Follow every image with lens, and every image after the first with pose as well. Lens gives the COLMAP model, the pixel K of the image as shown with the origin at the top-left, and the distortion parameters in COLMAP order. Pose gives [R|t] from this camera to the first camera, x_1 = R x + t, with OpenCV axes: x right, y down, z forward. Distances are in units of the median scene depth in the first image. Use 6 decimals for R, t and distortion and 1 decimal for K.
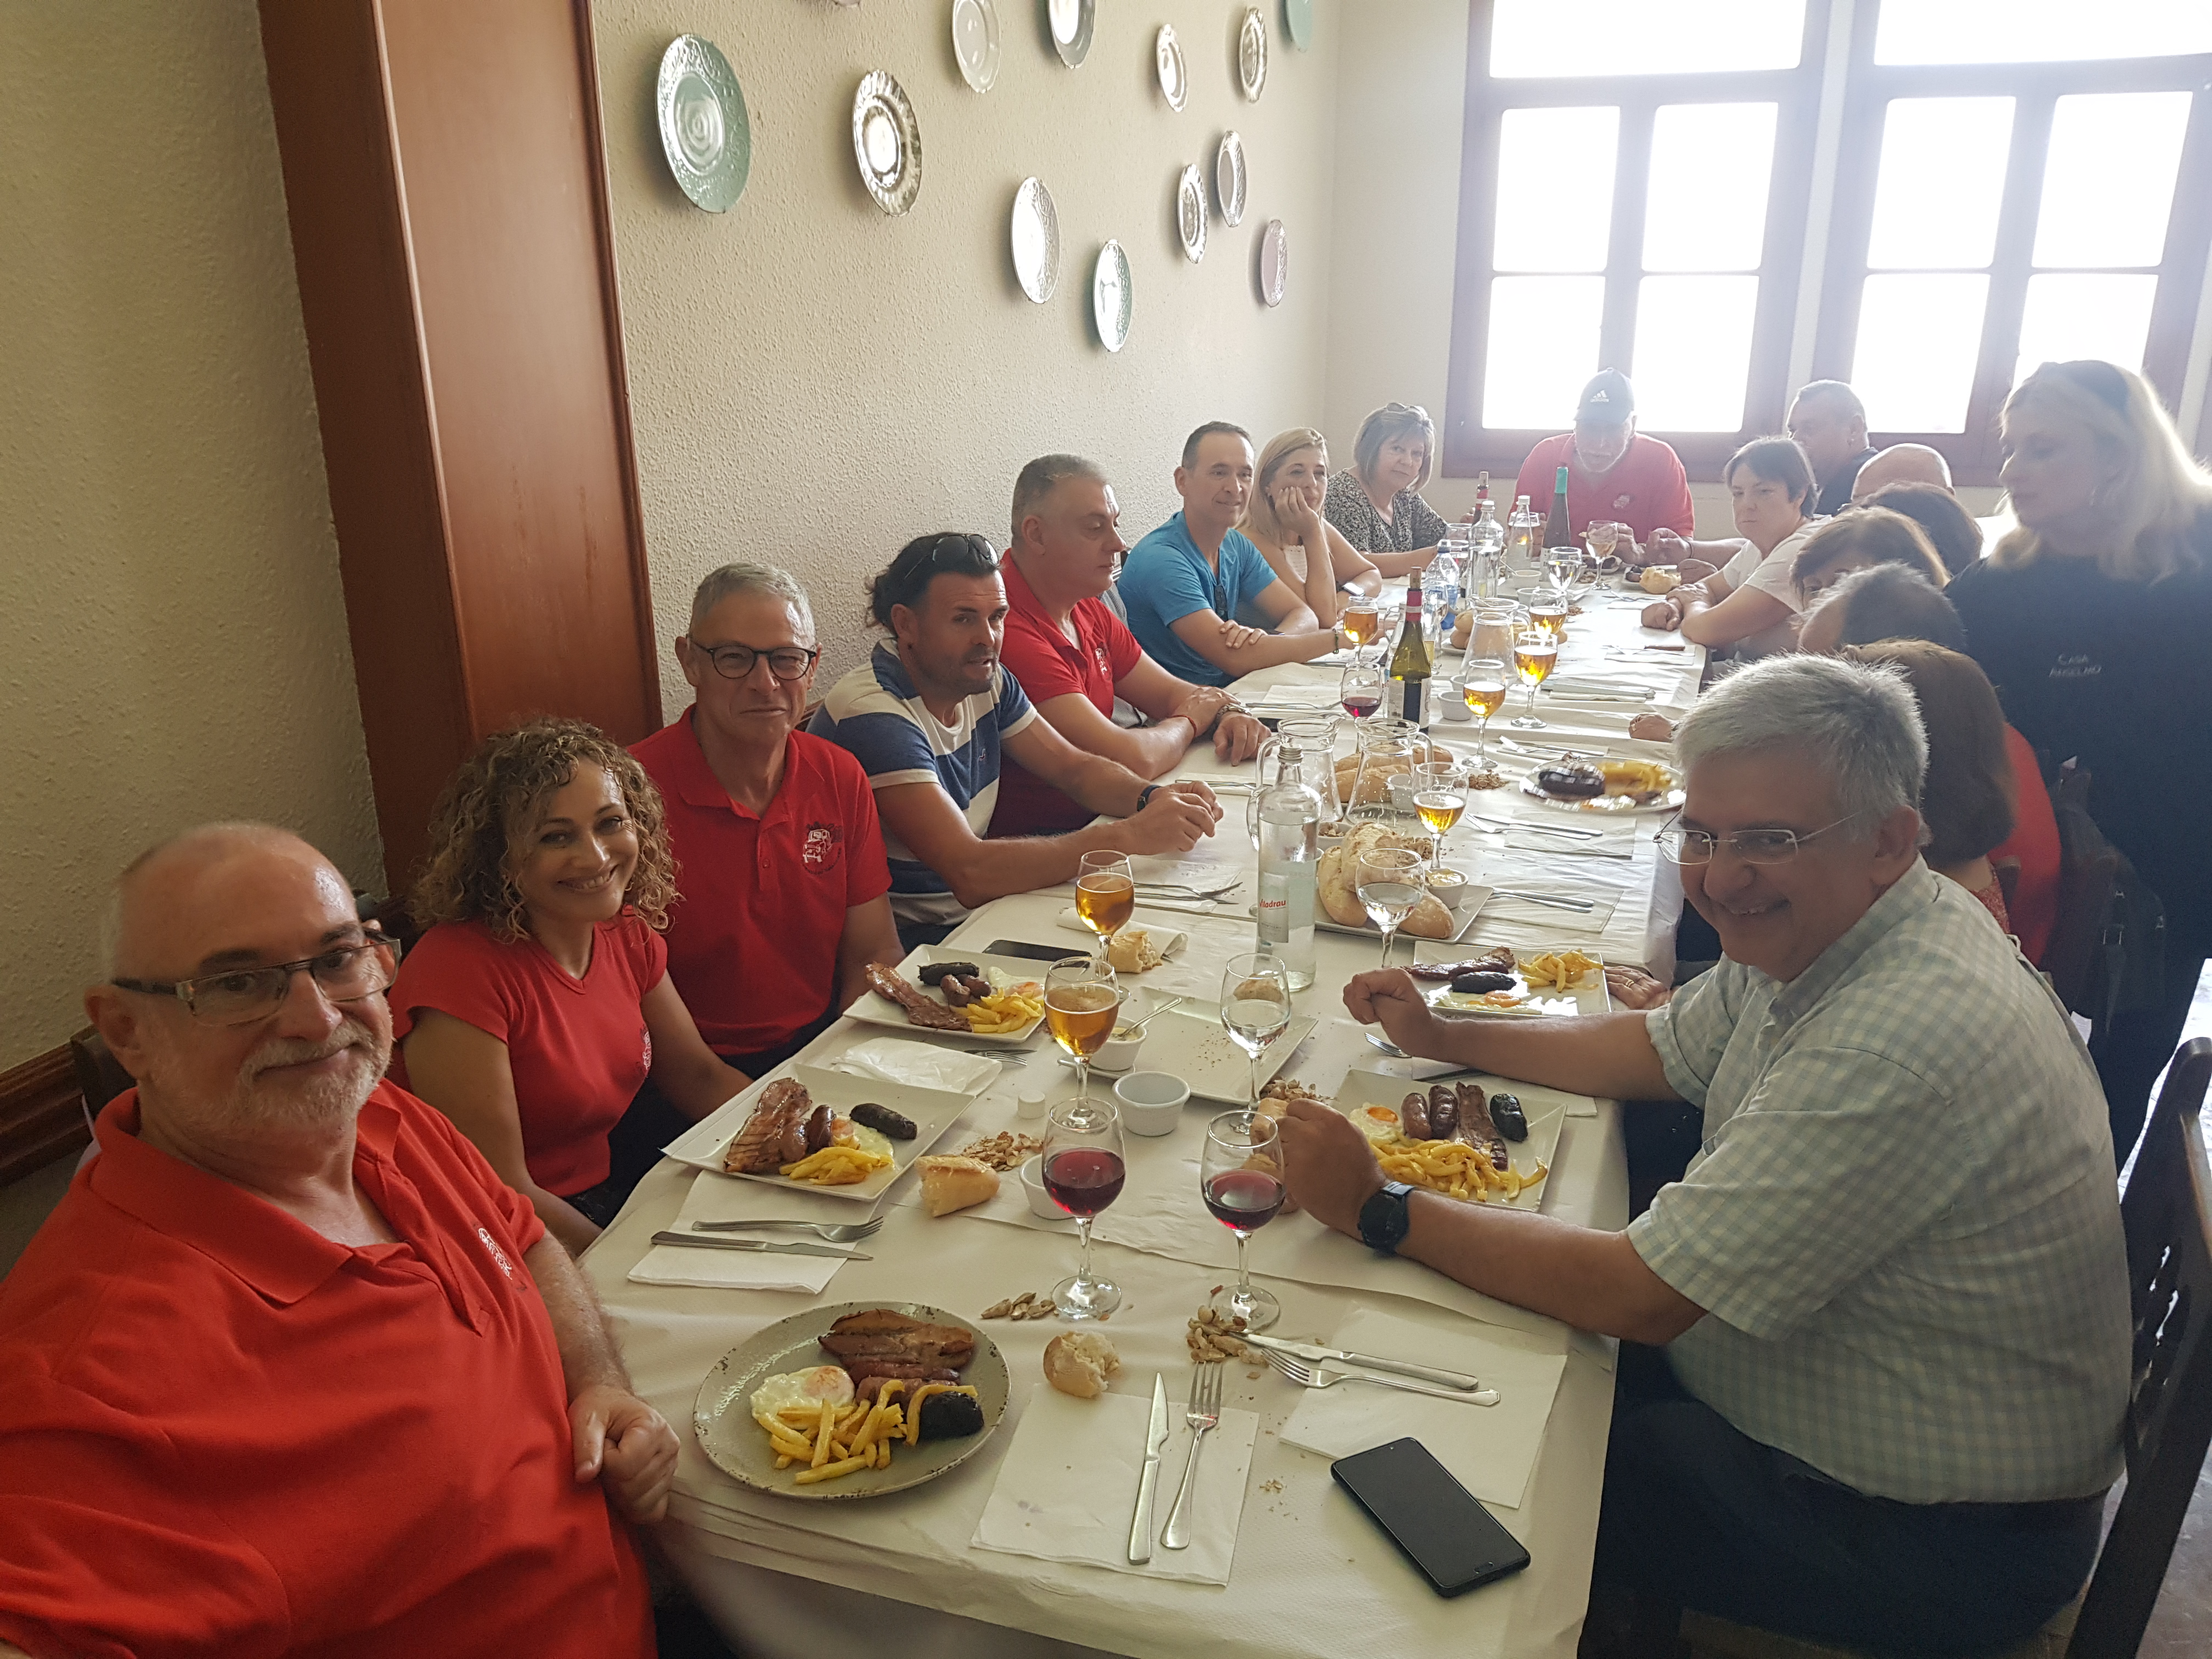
lens RADIAL K [[1780.0, 0, 1111.7], [0, 1780.0, 846.0], [0, 0, 1]] dist [0.026619, -0.038690]
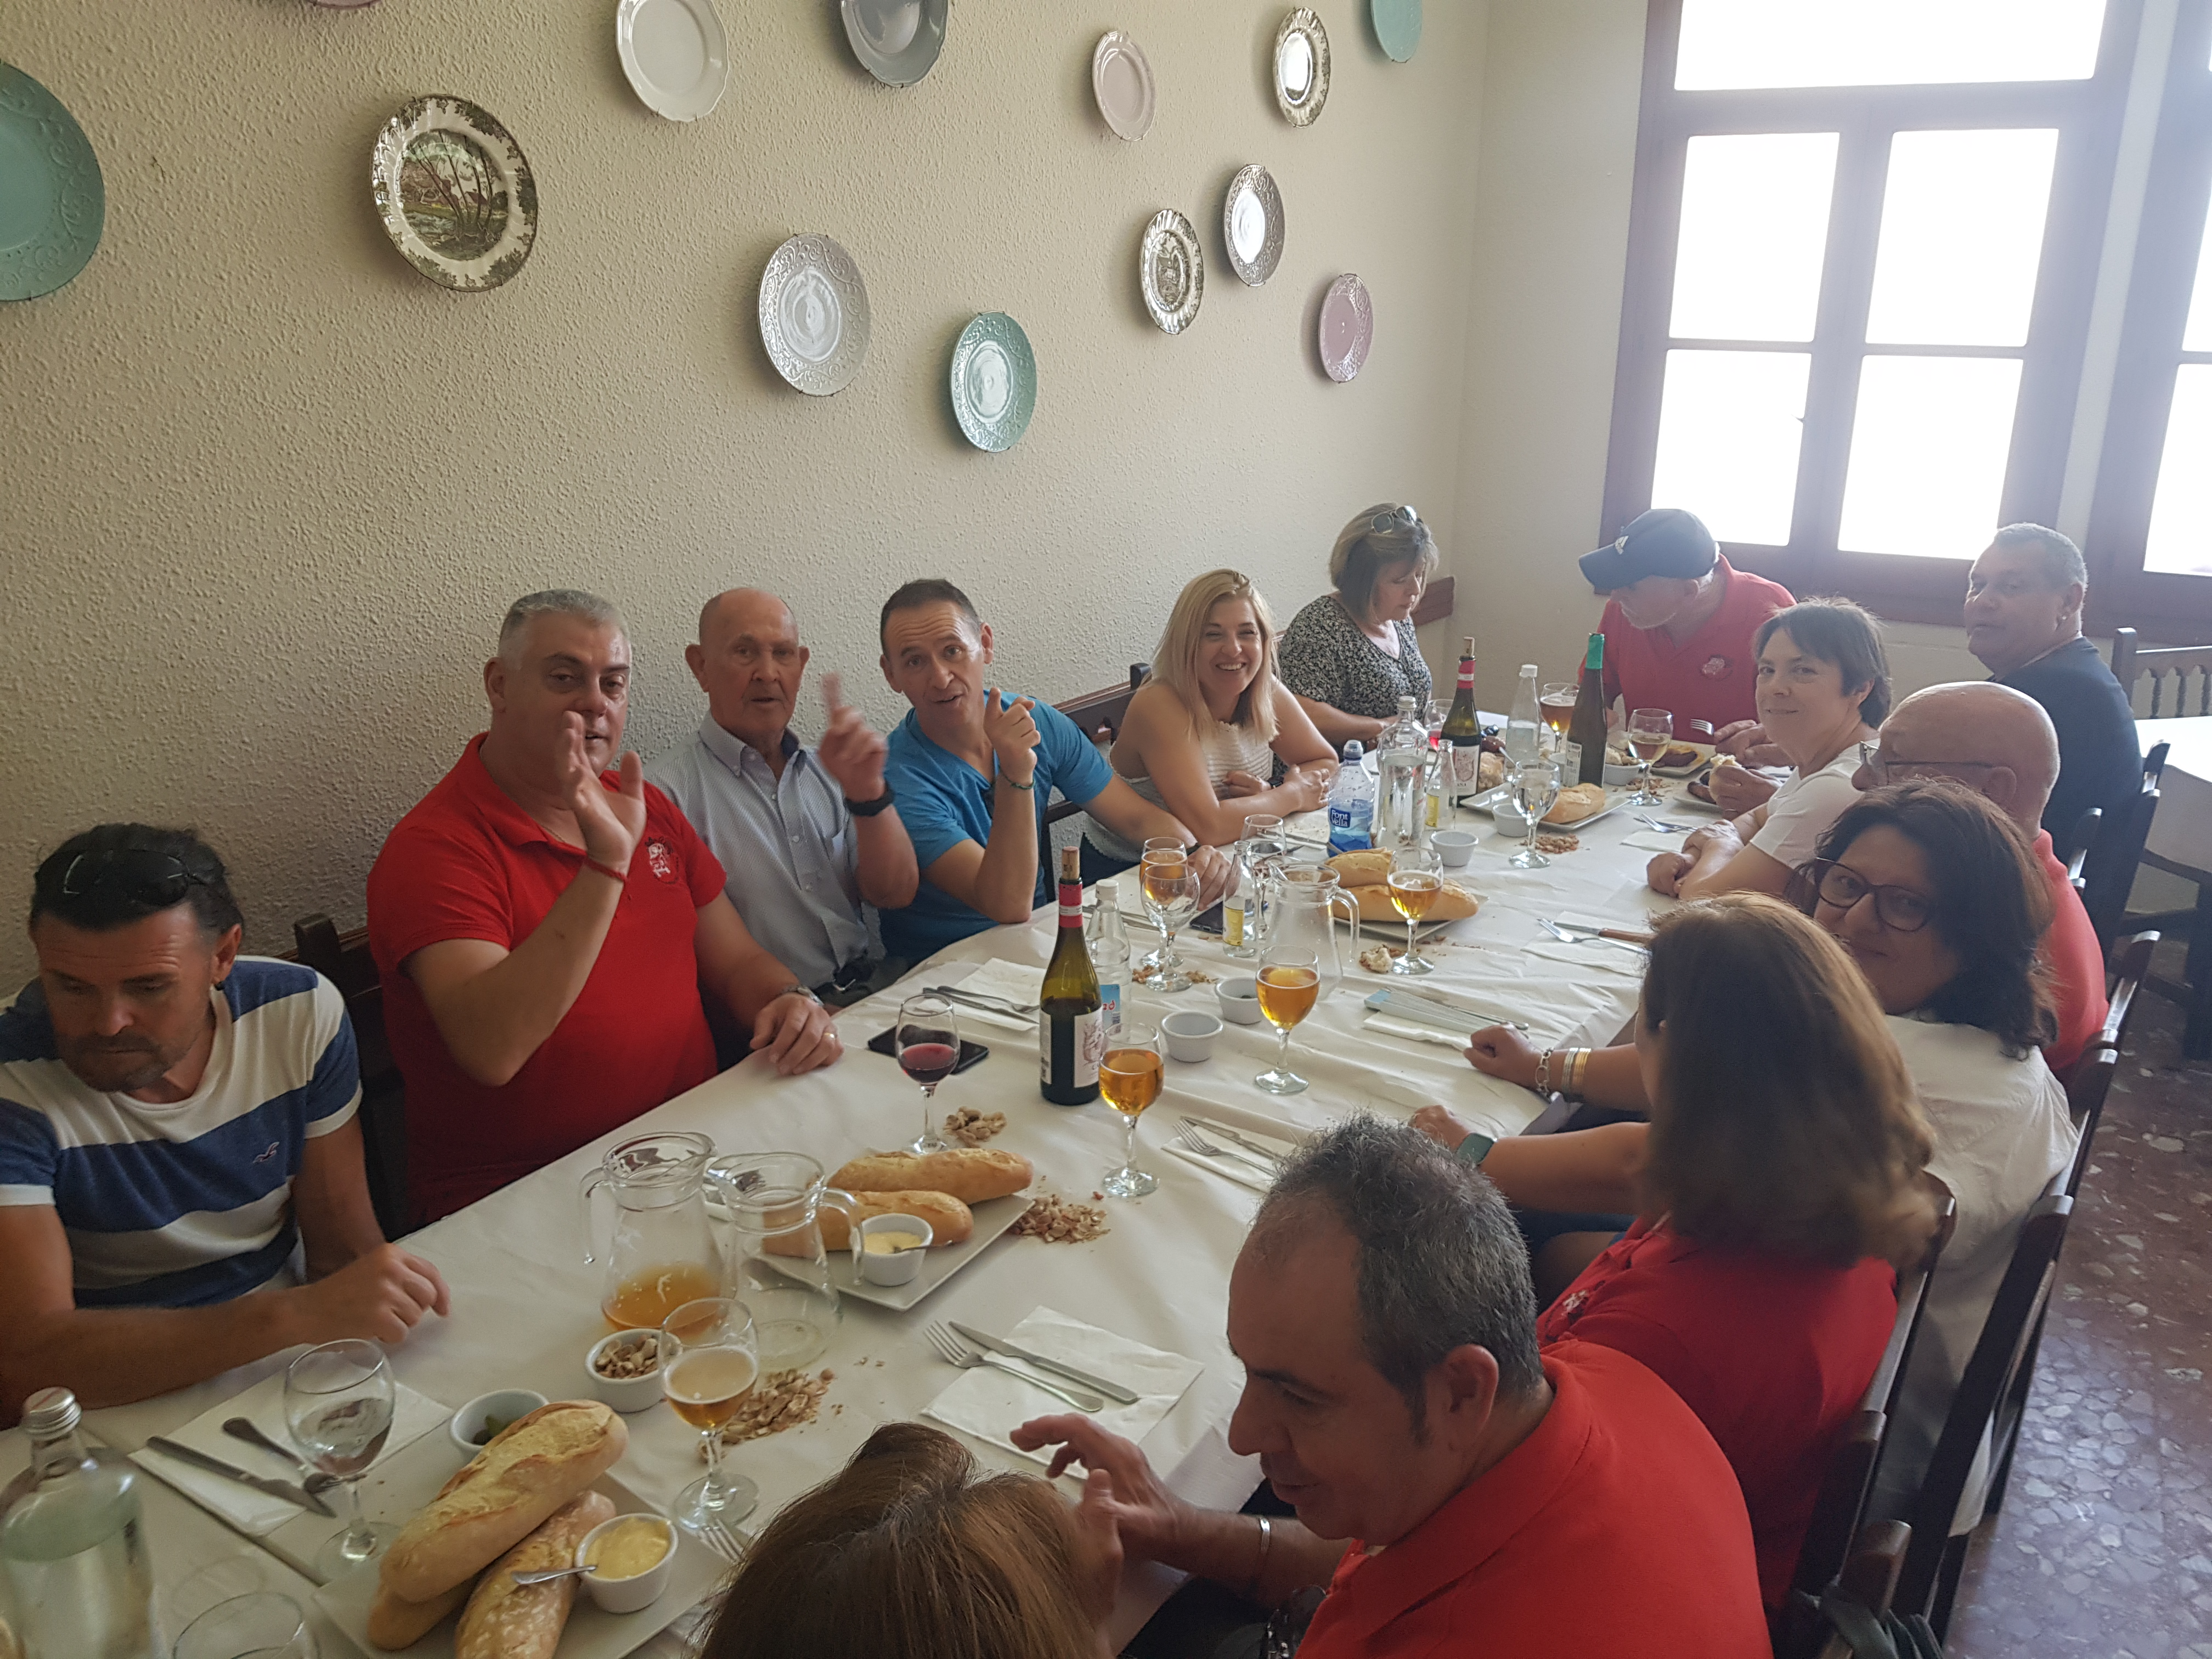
lens RADIAL K [[1780.0, 0, 1103.0], [0, 1780.0, 833.1], [0, 0, 1]] dist [0.026619, -0.038690]
pose [[0.969932, 0.088758, -0.226616, 0.180197], [-0.091556, 0.995798, -0.001843, -0.087963], [0.225500, 0.022536, 0.973983, 0.198918]]
